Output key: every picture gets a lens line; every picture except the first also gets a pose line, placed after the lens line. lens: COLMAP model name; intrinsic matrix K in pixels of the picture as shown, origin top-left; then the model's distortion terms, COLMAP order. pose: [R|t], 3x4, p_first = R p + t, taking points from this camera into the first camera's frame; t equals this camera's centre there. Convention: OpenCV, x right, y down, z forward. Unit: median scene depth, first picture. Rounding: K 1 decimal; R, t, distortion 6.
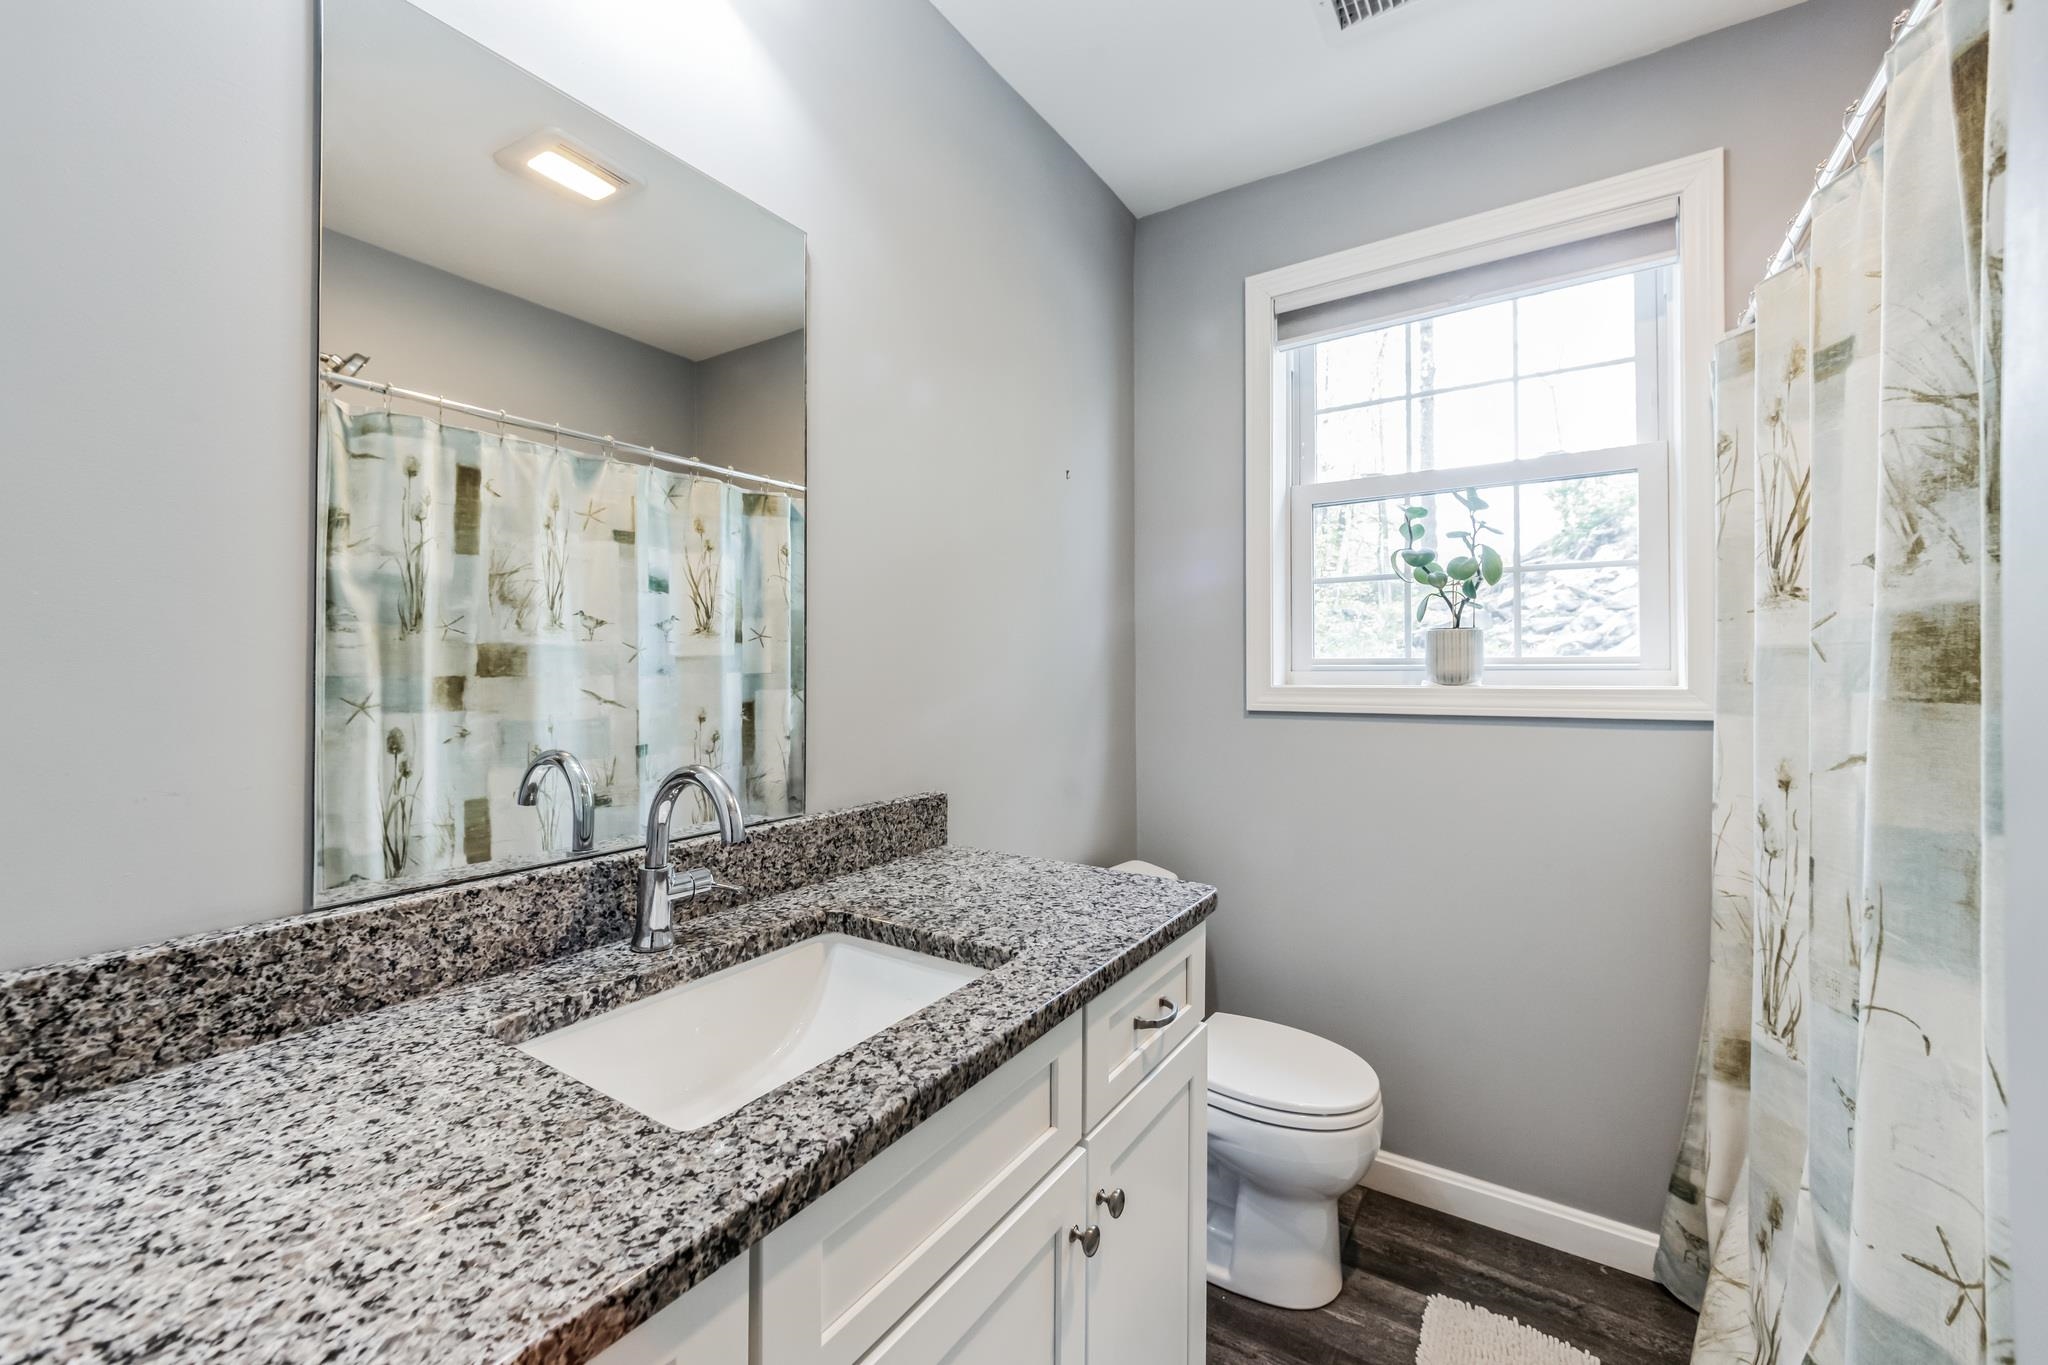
lens RADIAL K [[817.0, 0, 1017.5], [0, 817.0, 682.0], [0, 0, 1]] dist [-0.007229, 0.002433]
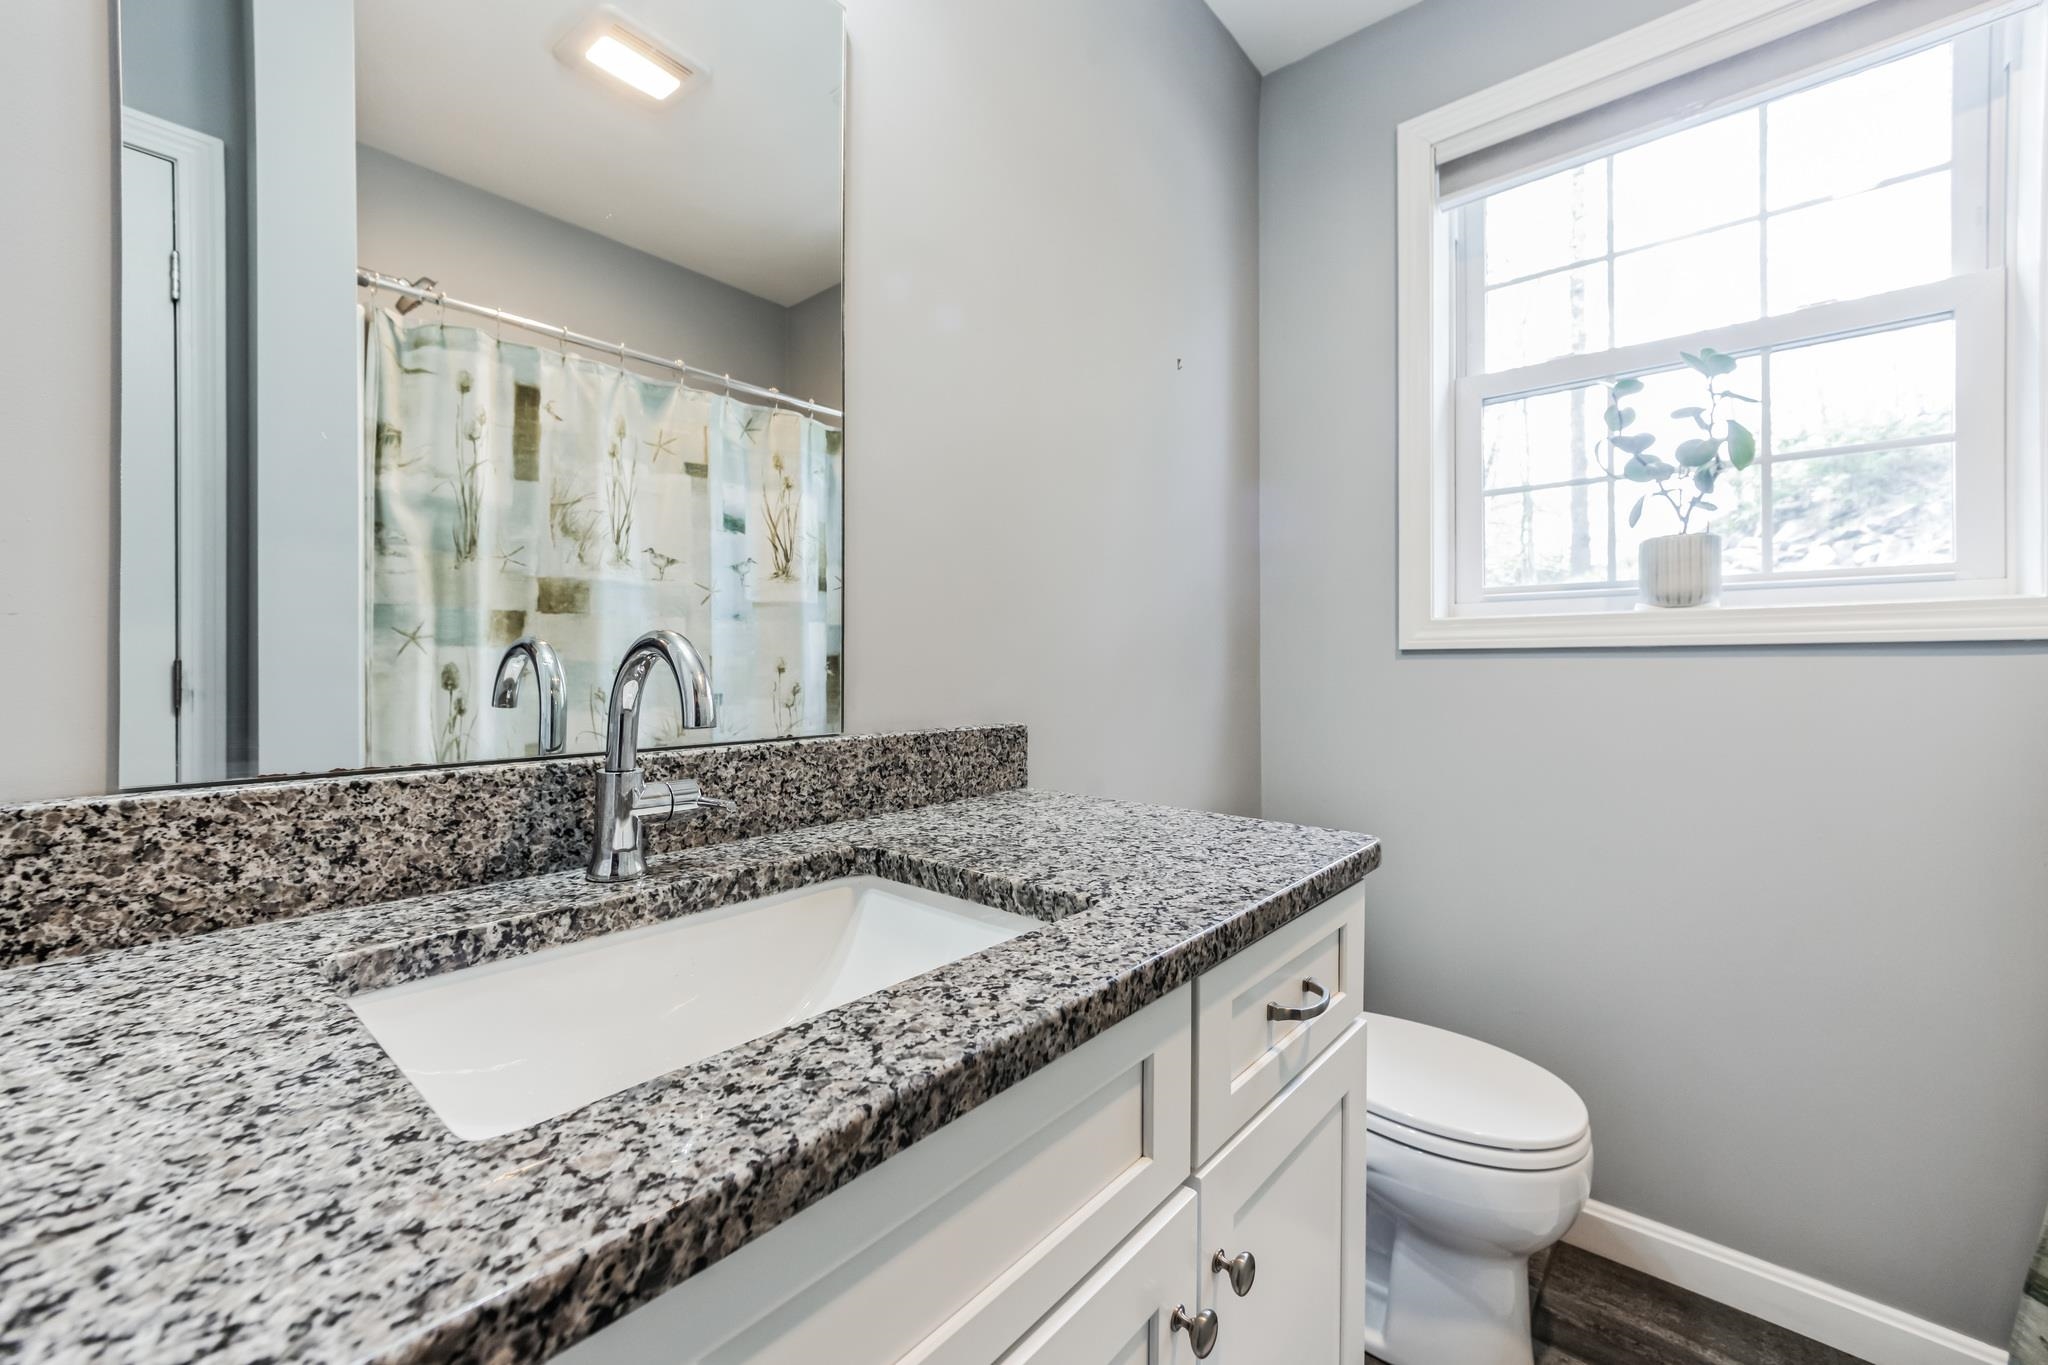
lens RADIAL K [[817.0, 0, 1027.3], [0, 817.0, 675.2], [0, 0, 1]] dist [-0.007229, 0.002433]
pose [[0.991673, -0.000724, -0.128778, 0.017374], [0.000626, 0.999999, -0.000803, 0.079114], [0.128779, 0.000716, 0.991673, 0.169579]]
